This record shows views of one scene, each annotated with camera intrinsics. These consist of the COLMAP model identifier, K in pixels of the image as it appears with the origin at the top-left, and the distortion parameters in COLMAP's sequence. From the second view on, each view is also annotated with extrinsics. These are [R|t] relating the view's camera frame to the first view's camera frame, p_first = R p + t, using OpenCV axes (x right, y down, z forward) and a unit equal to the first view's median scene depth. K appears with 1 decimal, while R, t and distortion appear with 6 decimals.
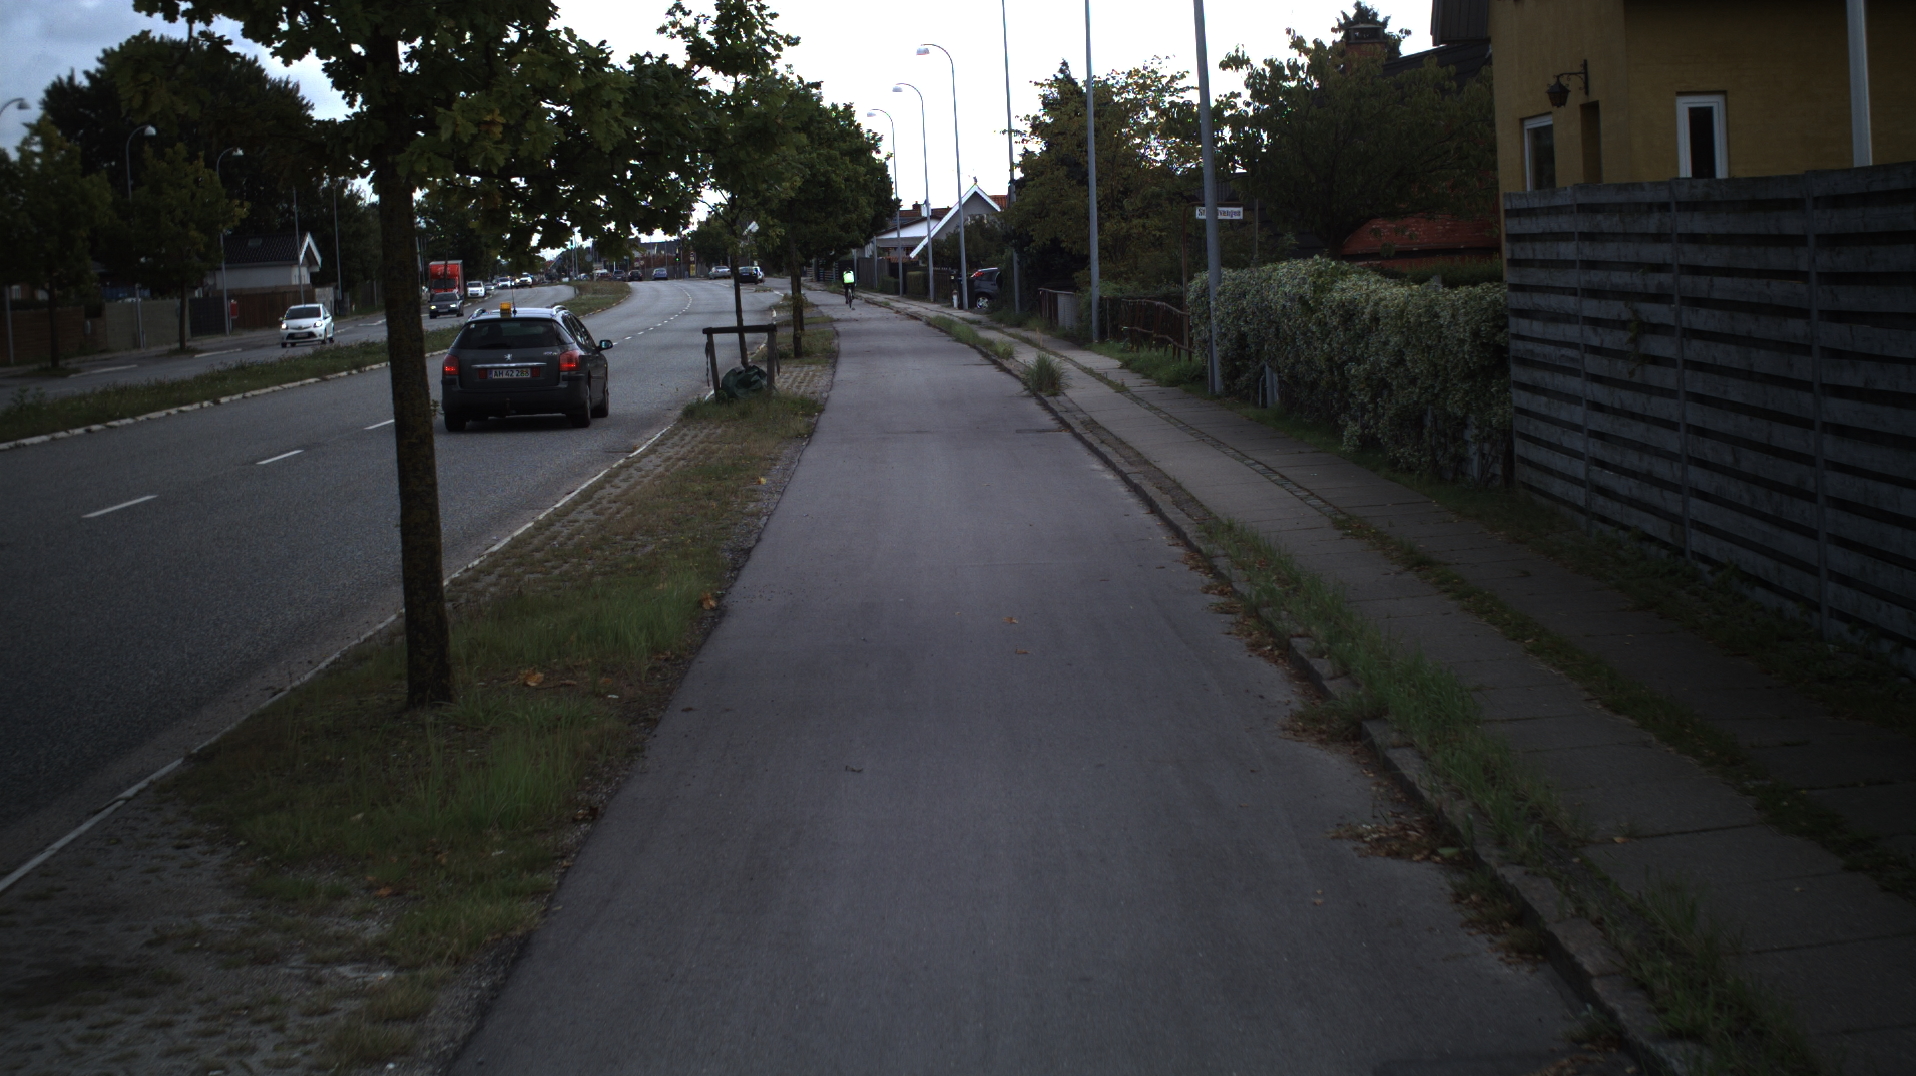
lens RADIAL K [[3309.6, 0, 958.0], [0, 3309.6, 538.0], [0, 0, 1]] dist [-0.228118, 0.069422]
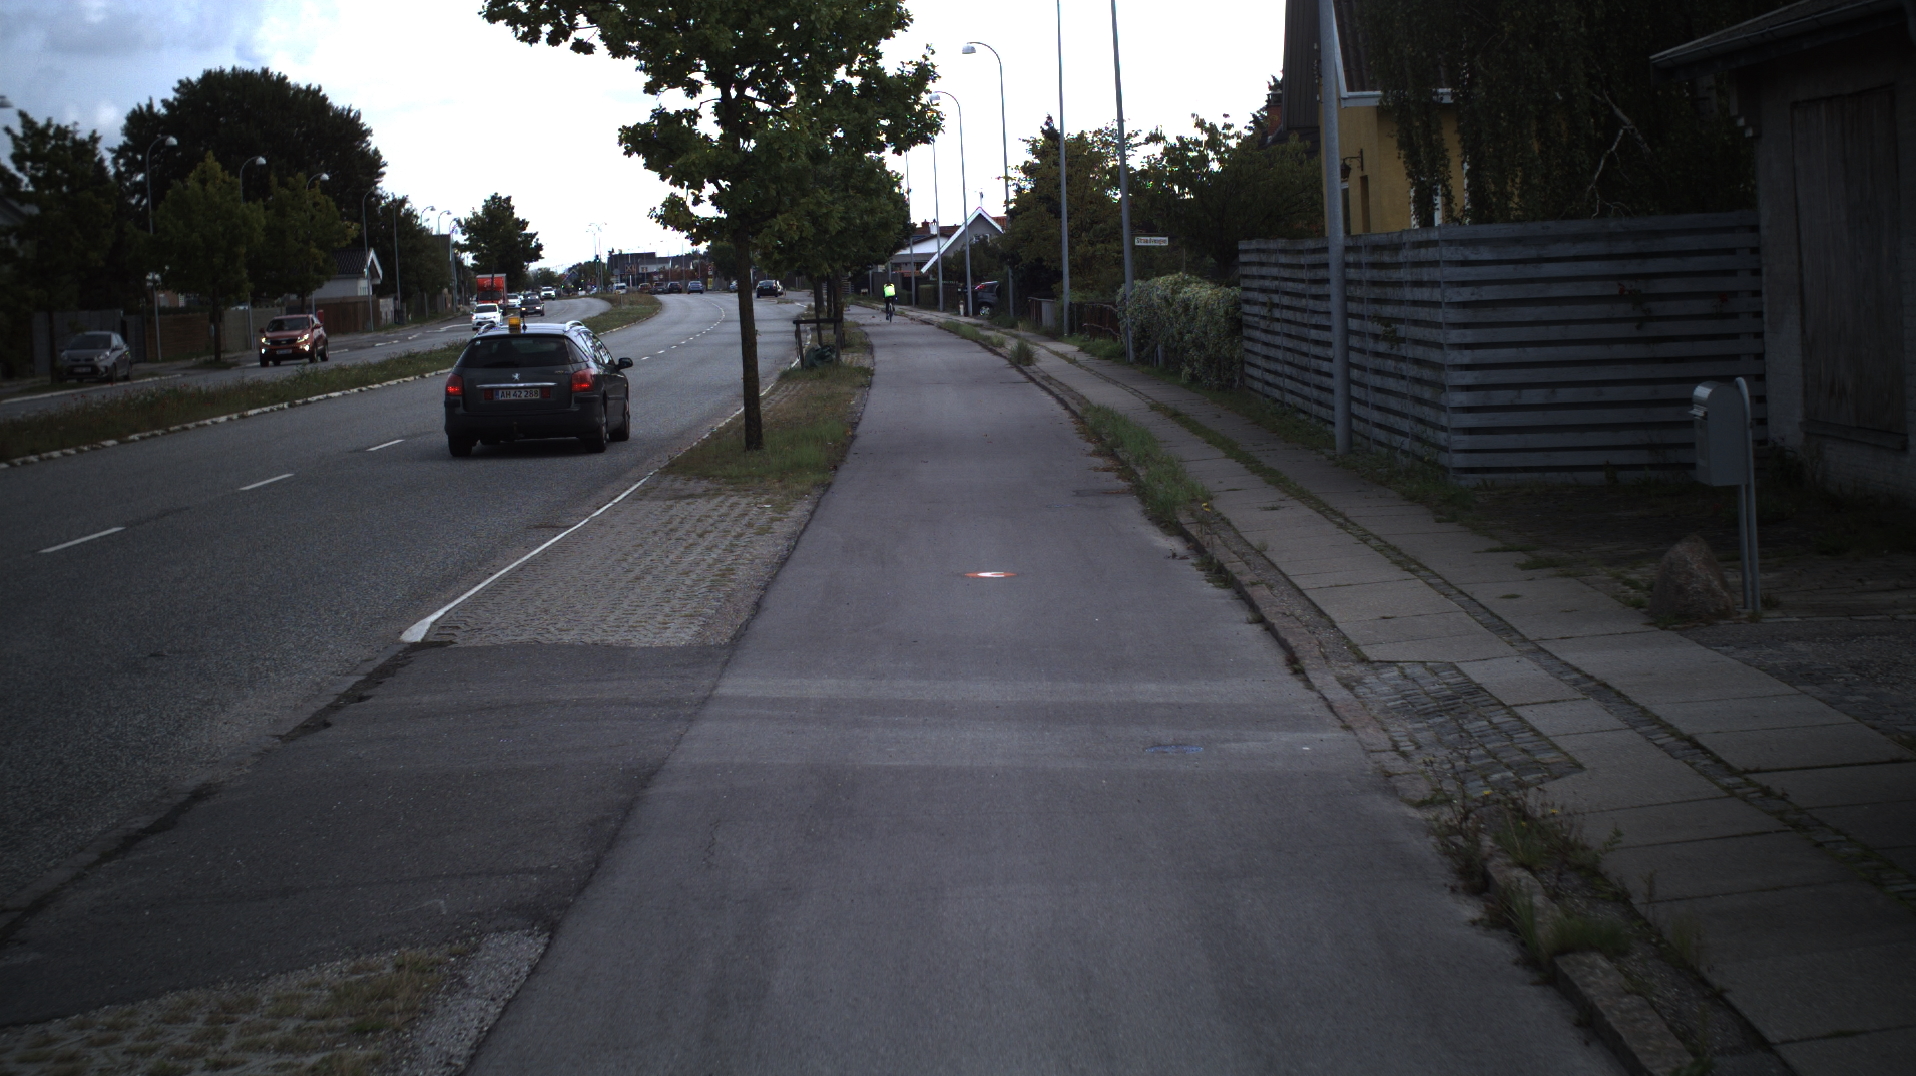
lens RADIAL K [[3309.6, 0, 958.0], [0, 3309.6, 538.0], [0, 0, 1]] dist [-0.228118, 0.069422]
pose [[0.999997, 0.001826, -0.001784, 0.000183], [-0.001834, 0.999989, -0.004365, 0.026962], [0.001776, 0.004369, 0.999989, -0.321408]]
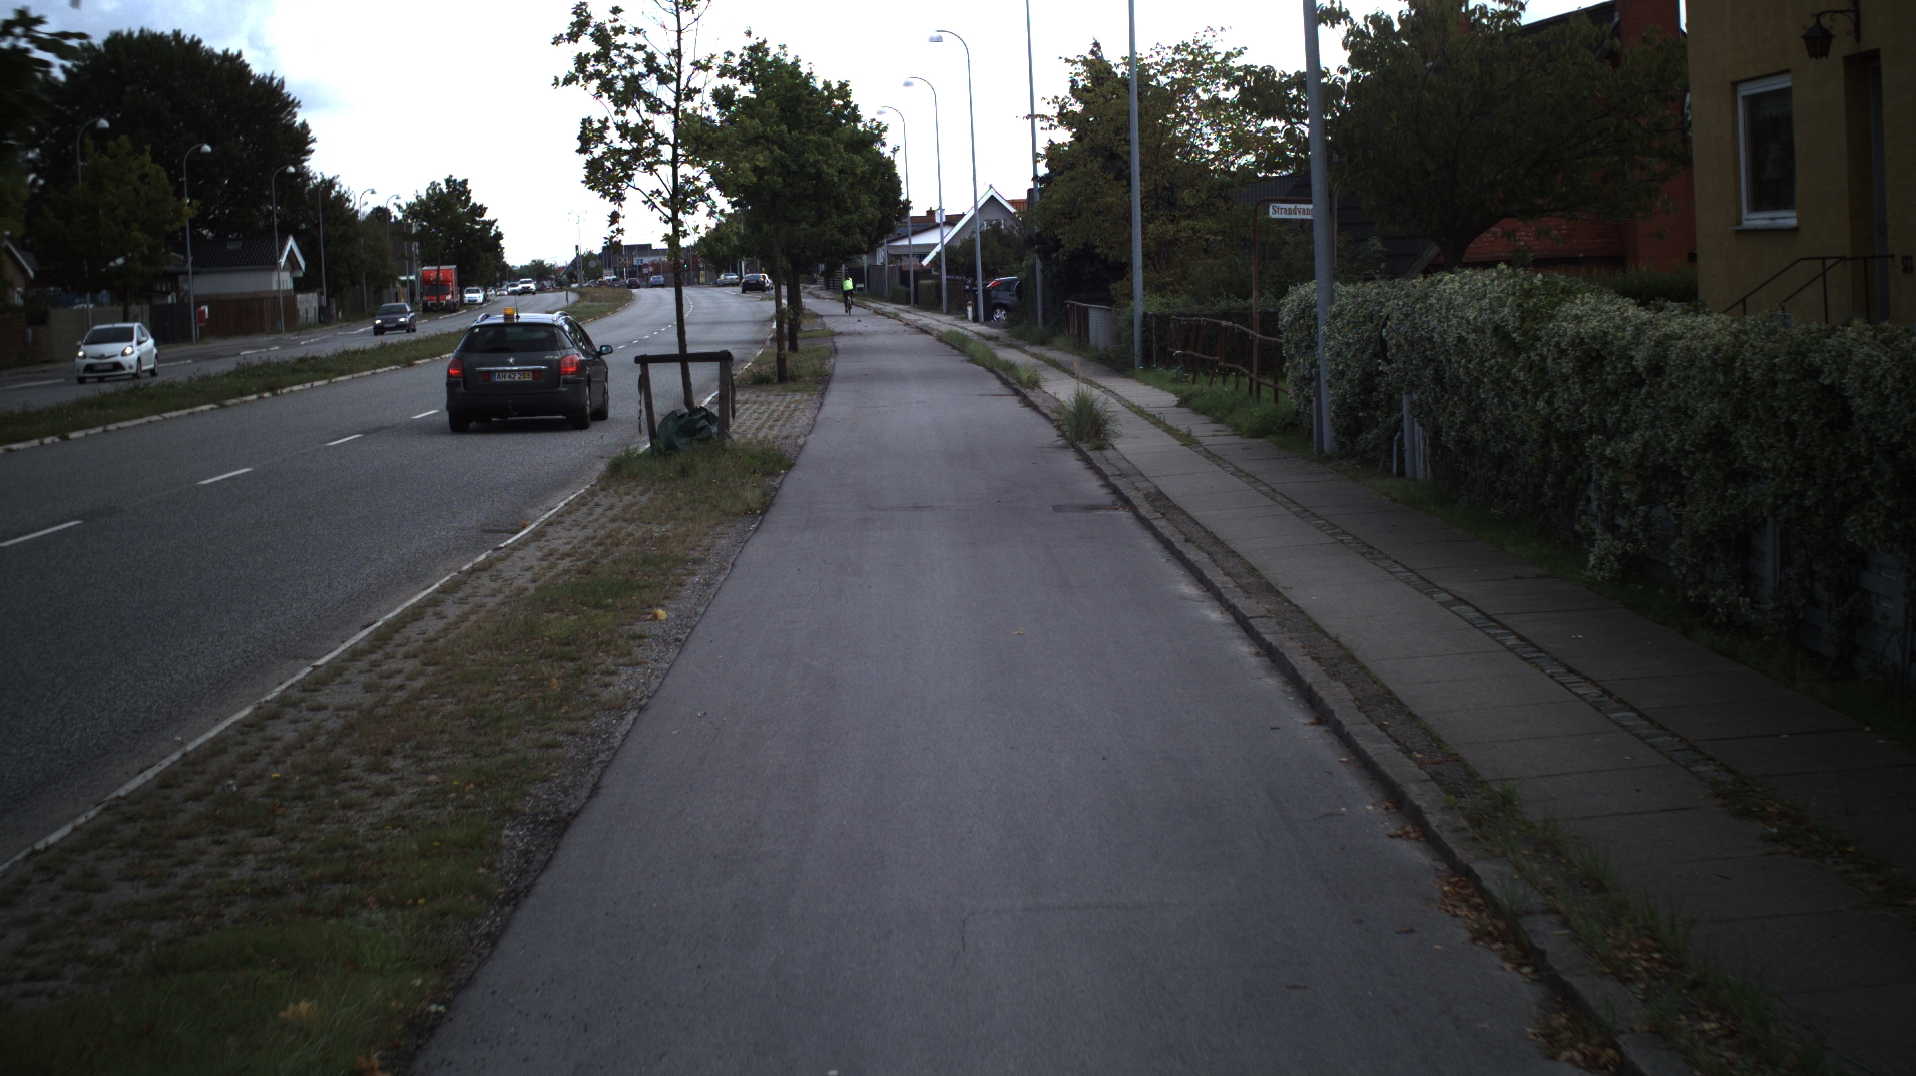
lens RADIAL K [[3309.6, 0, 958.0], [0, 3309.6, 538.0], [0, 0, 1]] dist [-0.228118, 0.069422]
pose [[0.999975, 0.005863, -0.004074, -0.000021], [-0.005873, 0.999980, -0.002473, -0.013365], [0.004059, 0.002497, 0.999989, 0.160529]]
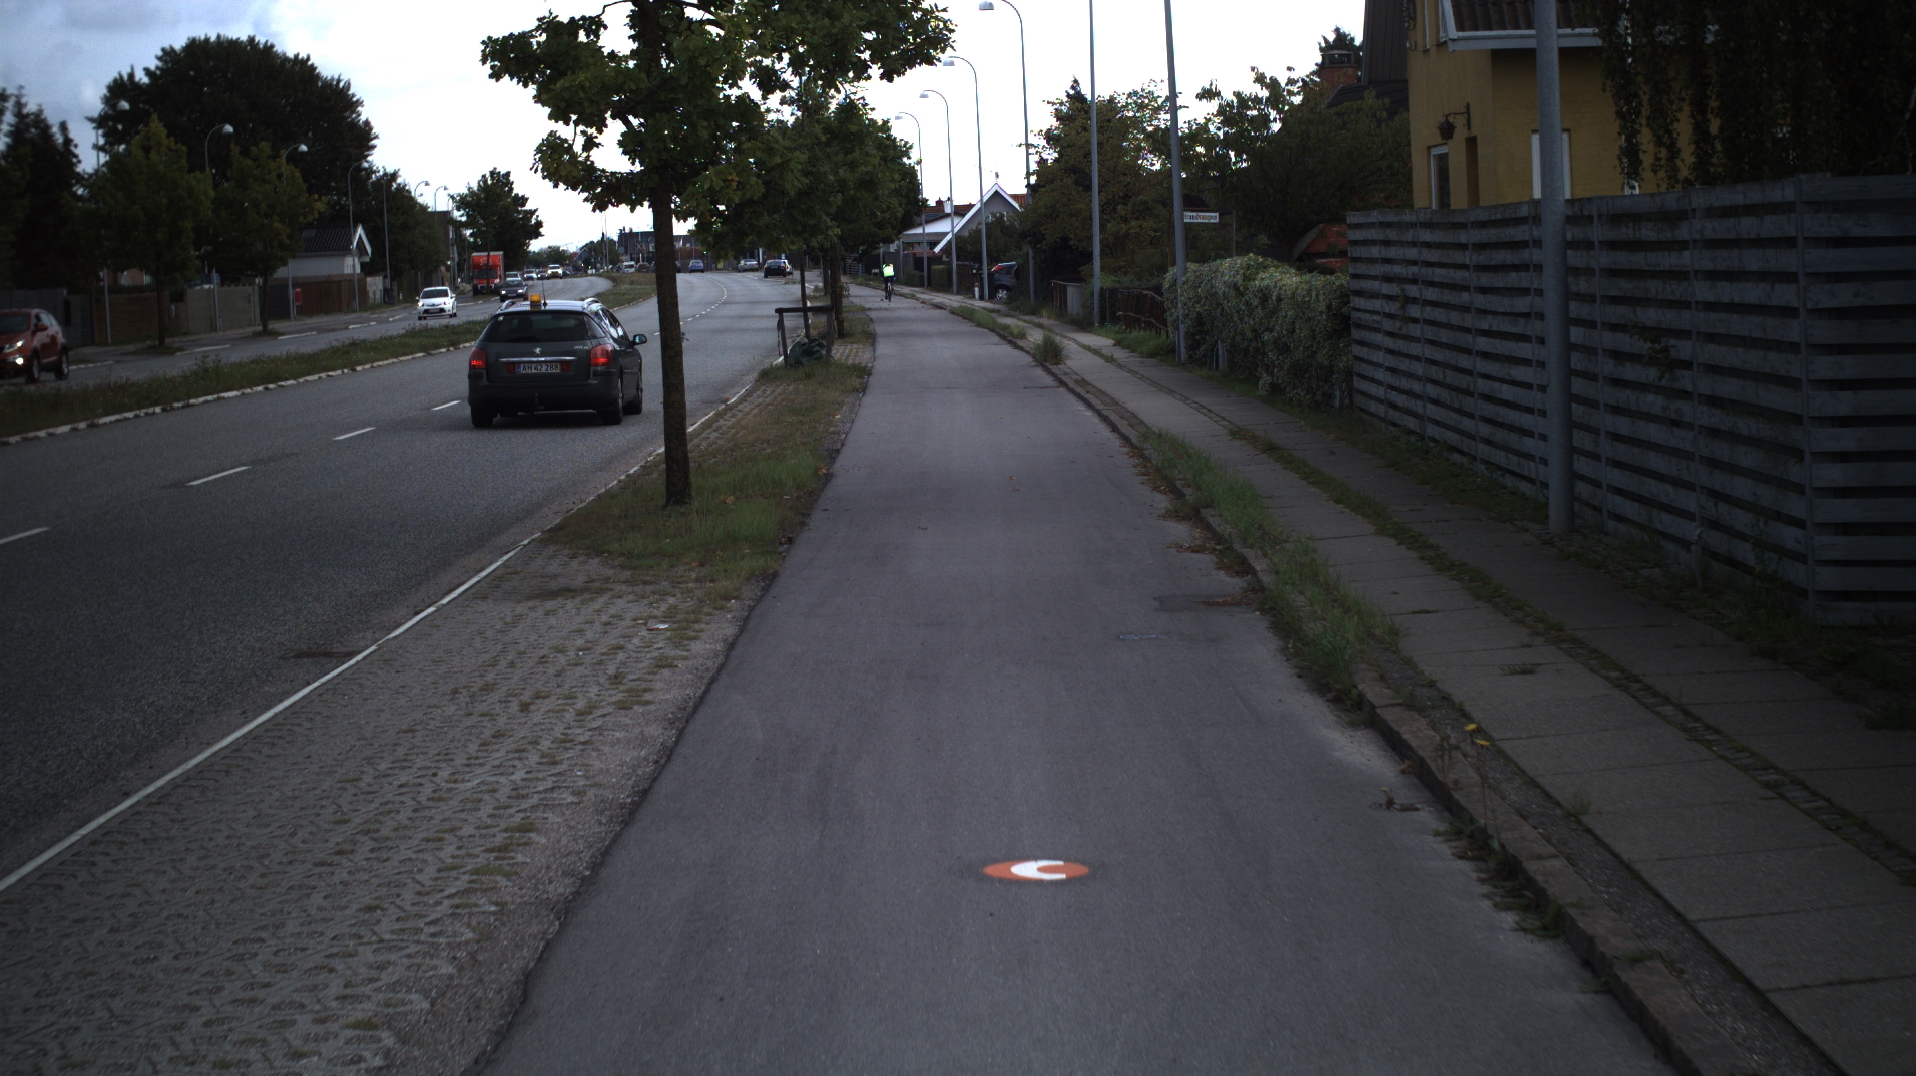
lens RADIAL K [[3309.6, 0, 958.0], [0, 3309.6, 538.0], [0, 0, 1]] dist [-0.228118, 0.069422]
pose [[0.999954, 0.007585, -0.005792, -0.000155], [-0.007576, 0.999970, 0.001591, 0.013464], [0.005804, -0.001547, 0.999982, -0.160639]]
